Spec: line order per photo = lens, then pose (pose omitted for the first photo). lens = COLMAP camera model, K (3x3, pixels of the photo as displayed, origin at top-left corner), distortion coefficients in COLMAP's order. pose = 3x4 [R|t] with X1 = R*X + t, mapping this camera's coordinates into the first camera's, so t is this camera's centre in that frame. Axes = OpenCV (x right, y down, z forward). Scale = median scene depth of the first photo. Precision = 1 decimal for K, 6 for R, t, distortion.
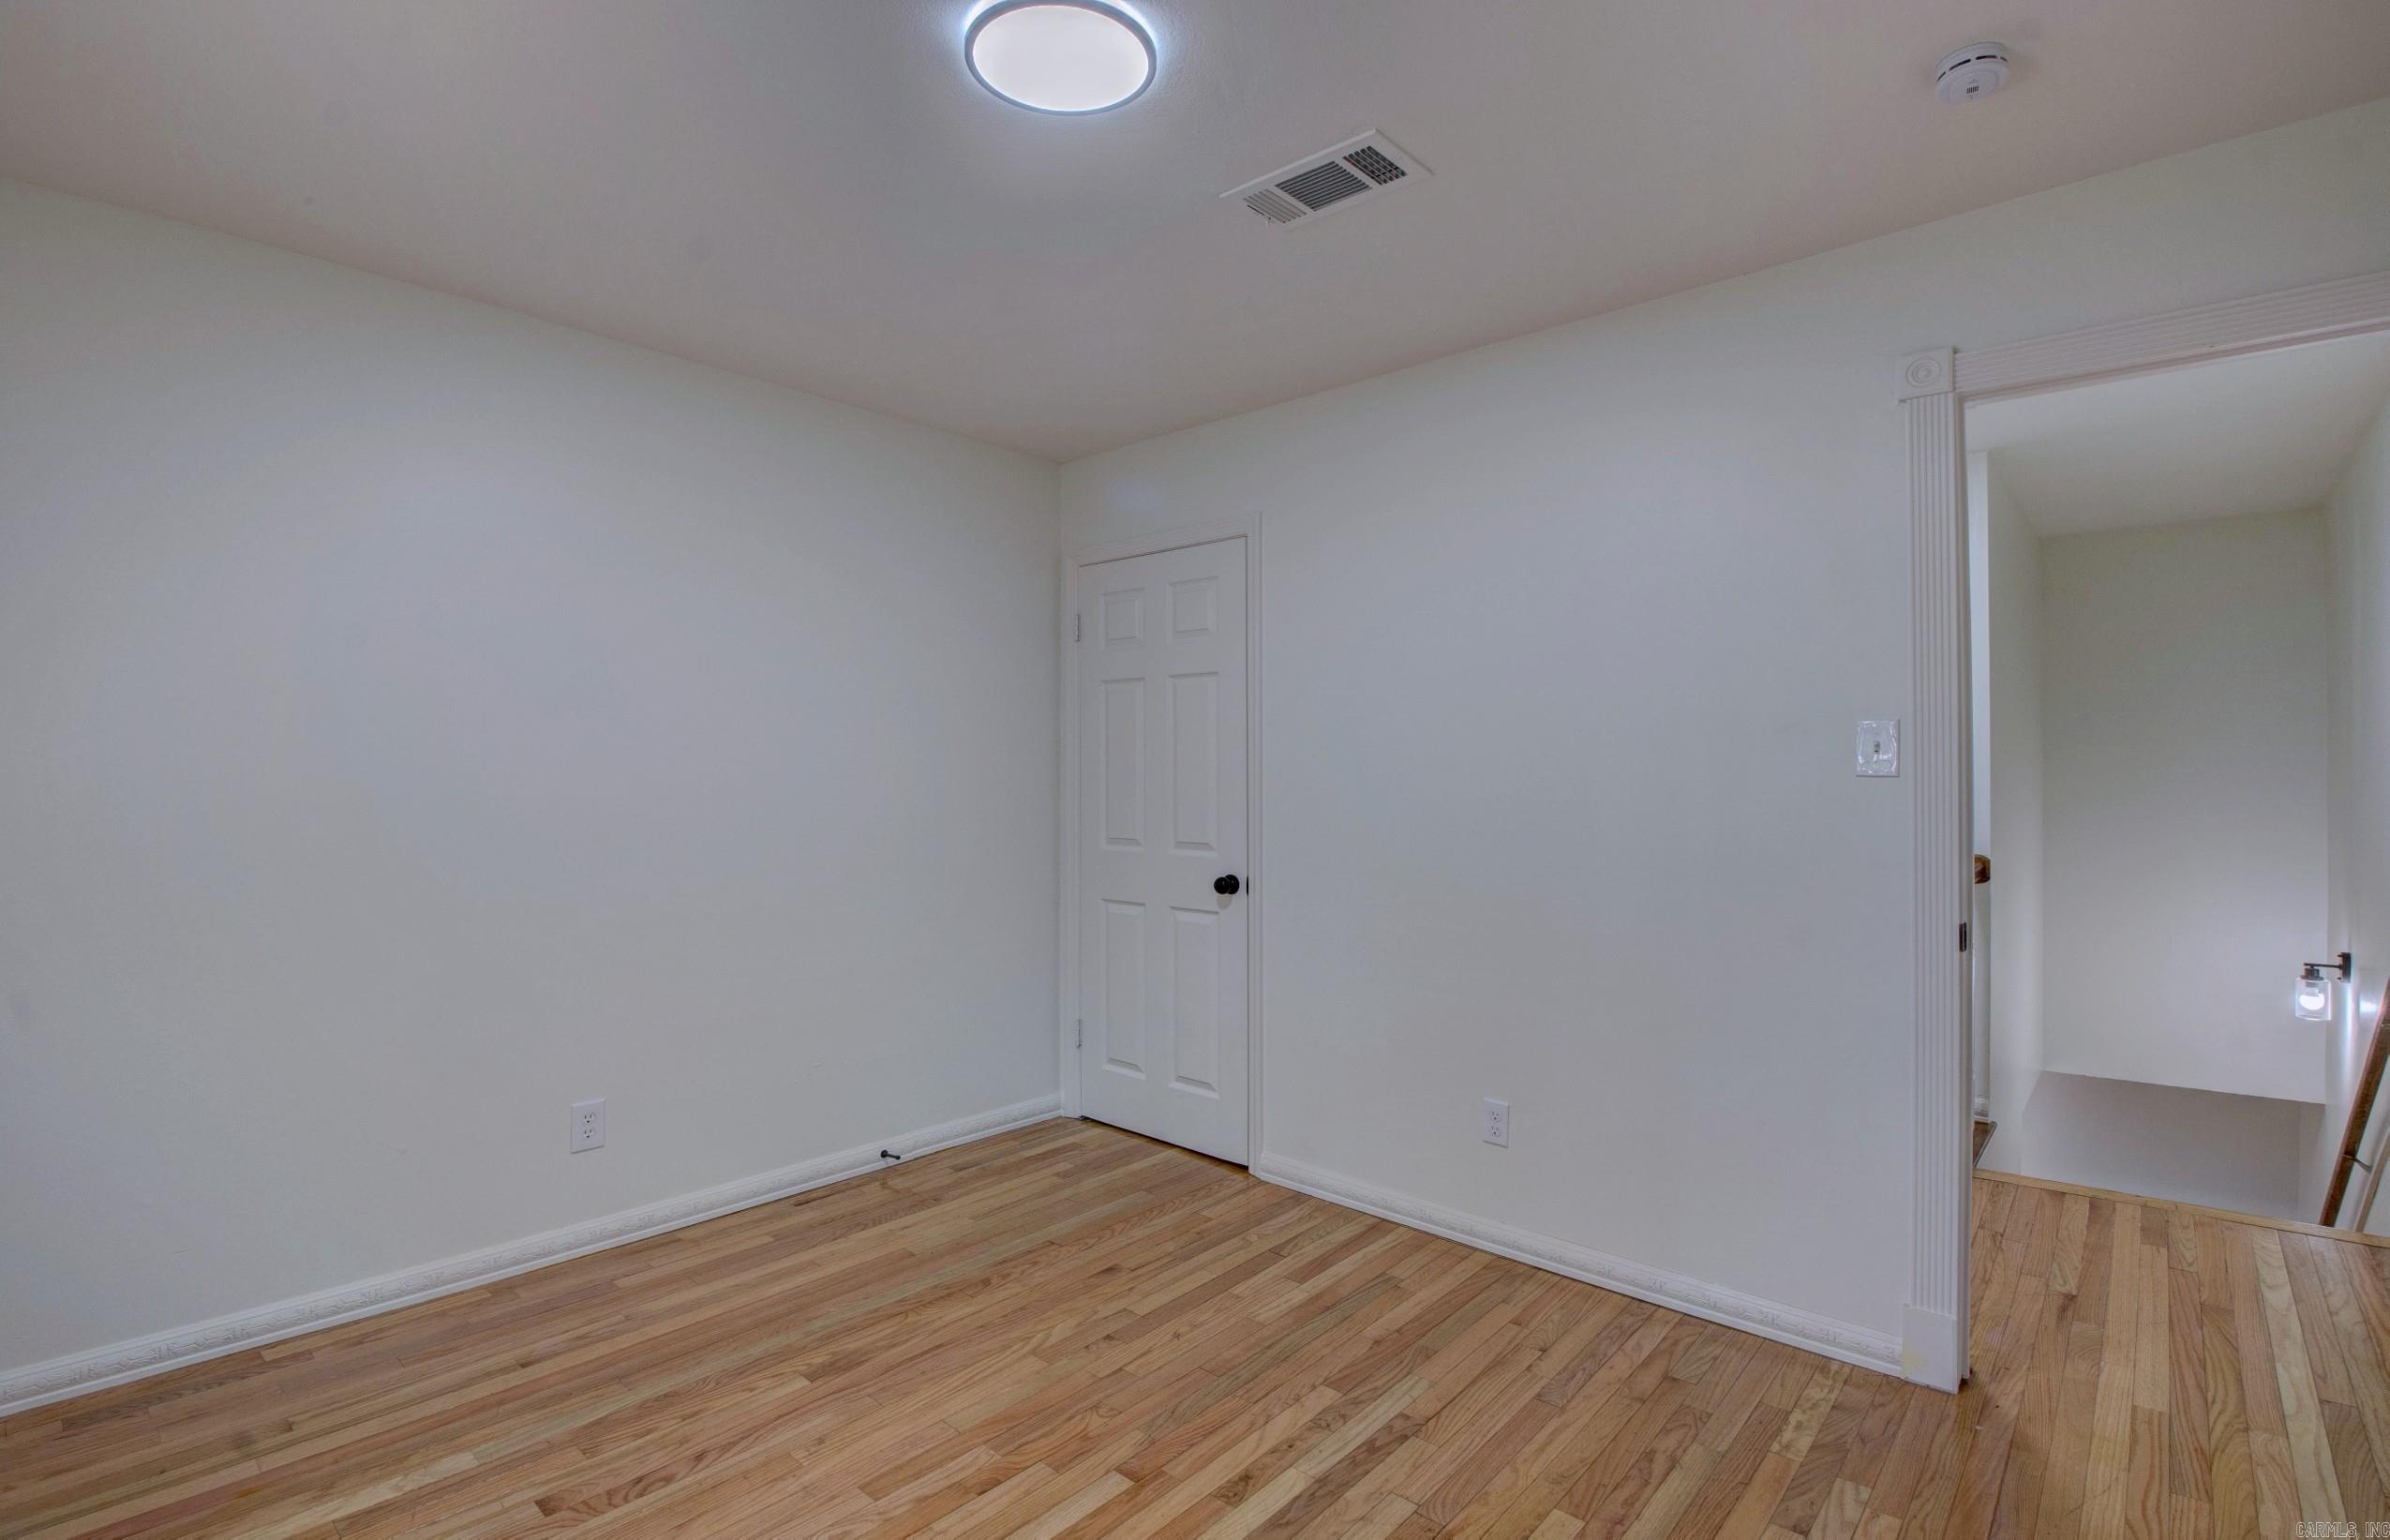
lens RADIAL K [[1114.3, 0, 1195.9], [0, 1114.3, 765.2], [0, 0, 1]] dist [-0.002709, -0.005974]
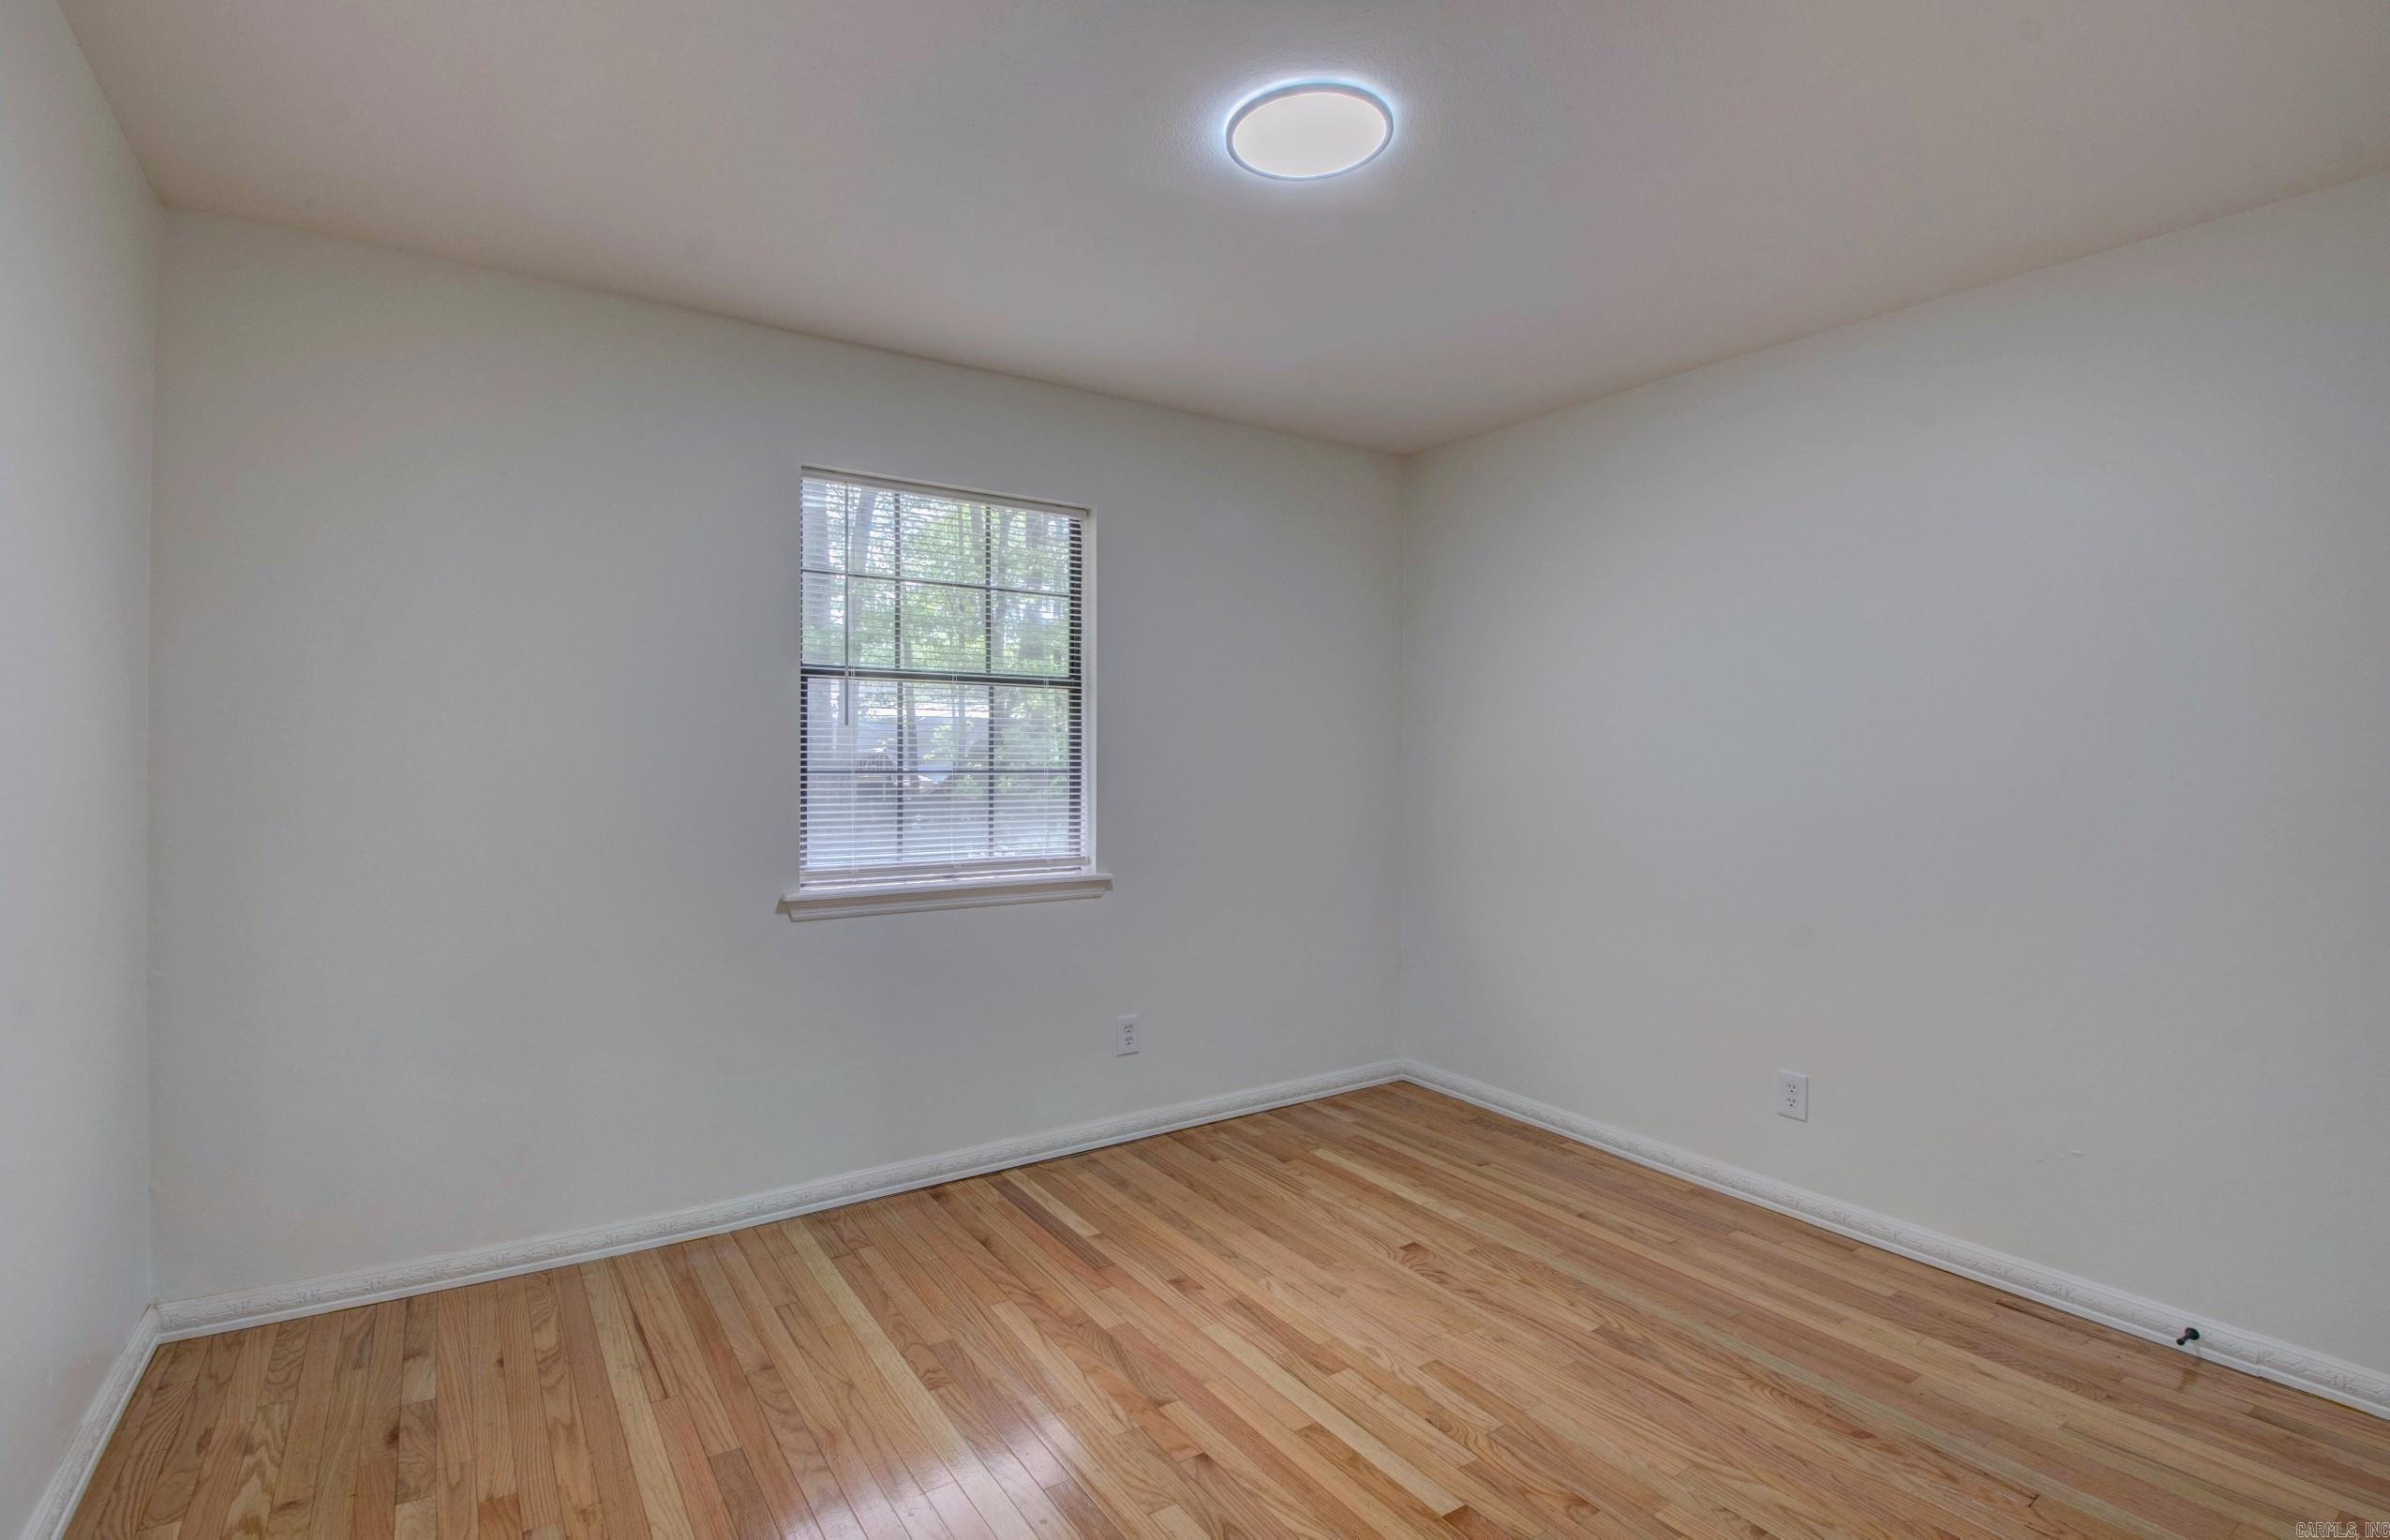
lens RADIAL K [[1114.3, 0, 1178.1], [0, 1114.3, 751.6], [0, 0, 1]] dist [-0.002709, -0.005974]
pose [[-0.258229, -0.009574, -0.966036, 0.756605], [0.003423, 0.999936, -0.010825, 0.006978], [0.966078, -0.006102, -0.258180, 0.850552]]
